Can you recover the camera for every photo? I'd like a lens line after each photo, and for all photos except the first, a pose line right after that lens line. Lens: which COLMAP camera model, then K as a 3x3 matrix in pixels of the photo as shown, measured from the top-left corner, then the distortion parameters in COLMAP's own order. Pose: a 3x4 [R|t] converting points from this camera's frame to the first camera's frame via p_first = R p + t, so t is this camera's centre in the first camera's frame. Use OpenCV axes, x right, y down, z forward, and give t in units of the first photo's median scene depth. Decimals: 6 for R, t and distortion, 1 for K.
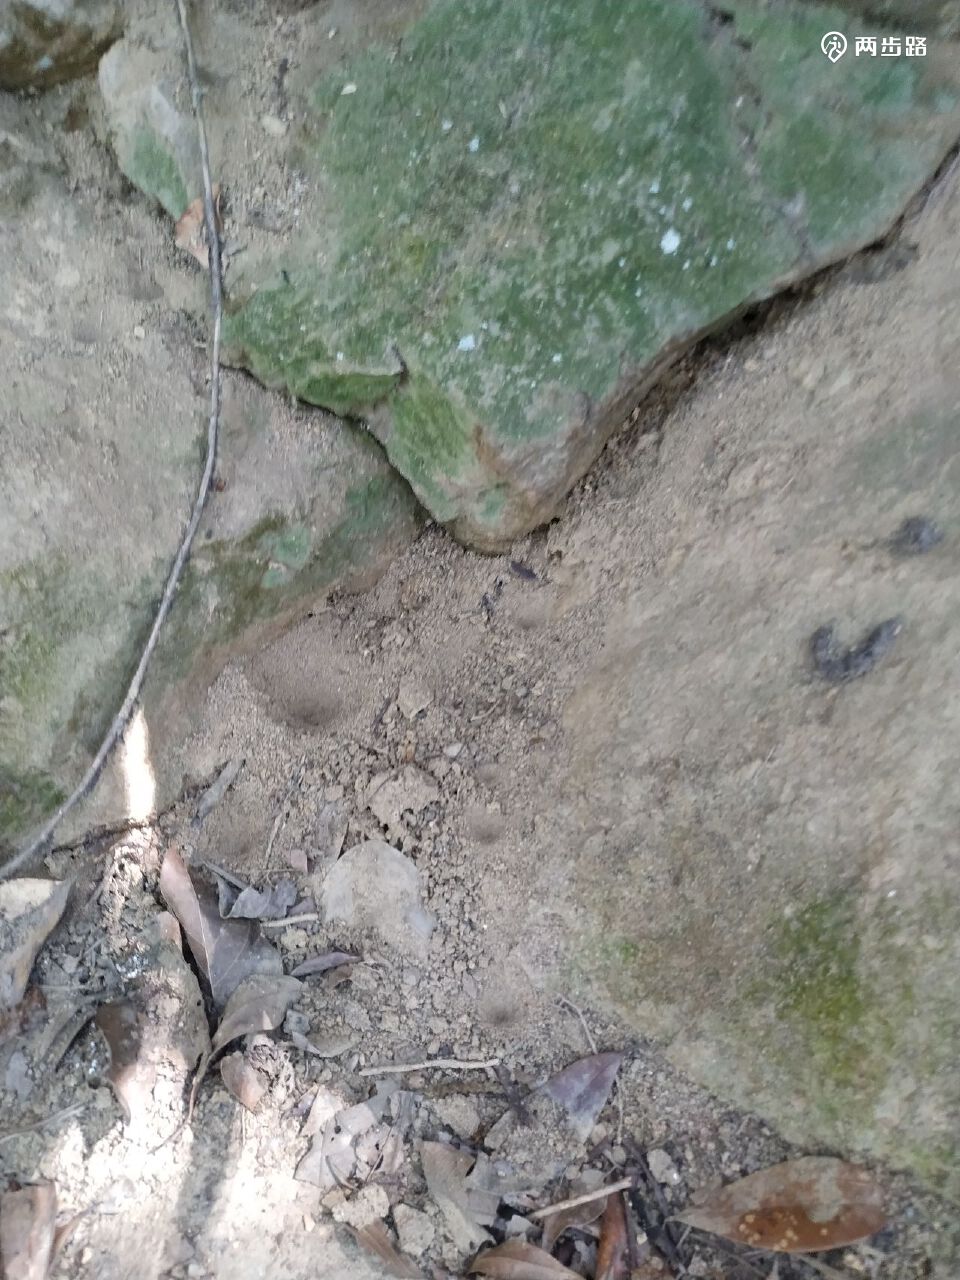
lens RADIAL K [[905.8, 0, 439.0], [0, 905.8, 641.1], [0, 0, 1]] dist [0.006623, -0.038334]
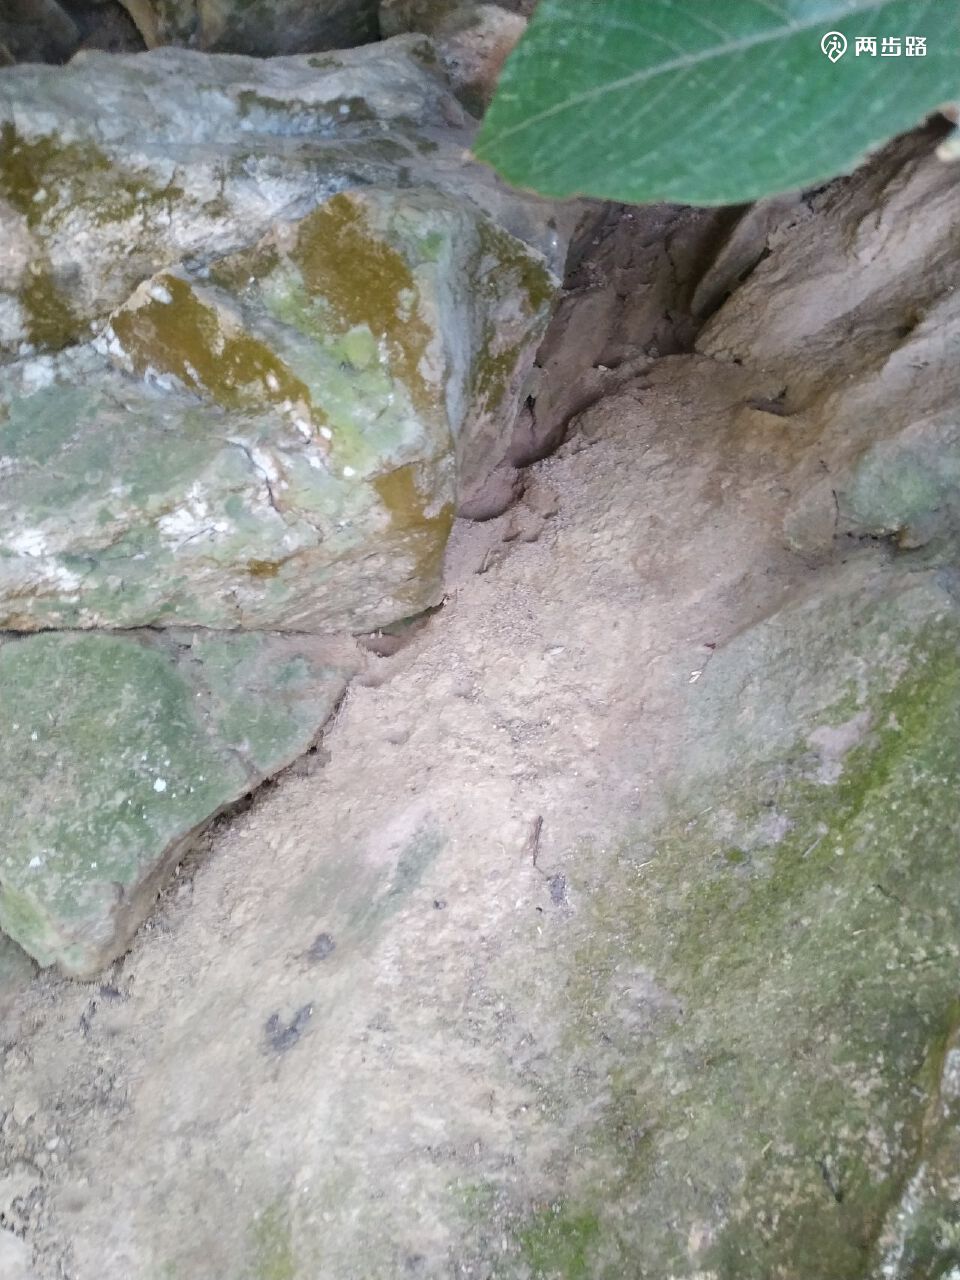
lens RADIAL K [[971.0, 0, 480.5], [0, 971.0, 631.7], [0, 0, 1]] dist [-0.007738, -0.014141]
pose [[0.963177, -0.100531, 0.249367, 0.393956], [0.168965, 0.947767, -0.270535, -0.124894], [-0.209145, 0.302708, 0.929853, -0.830158]]
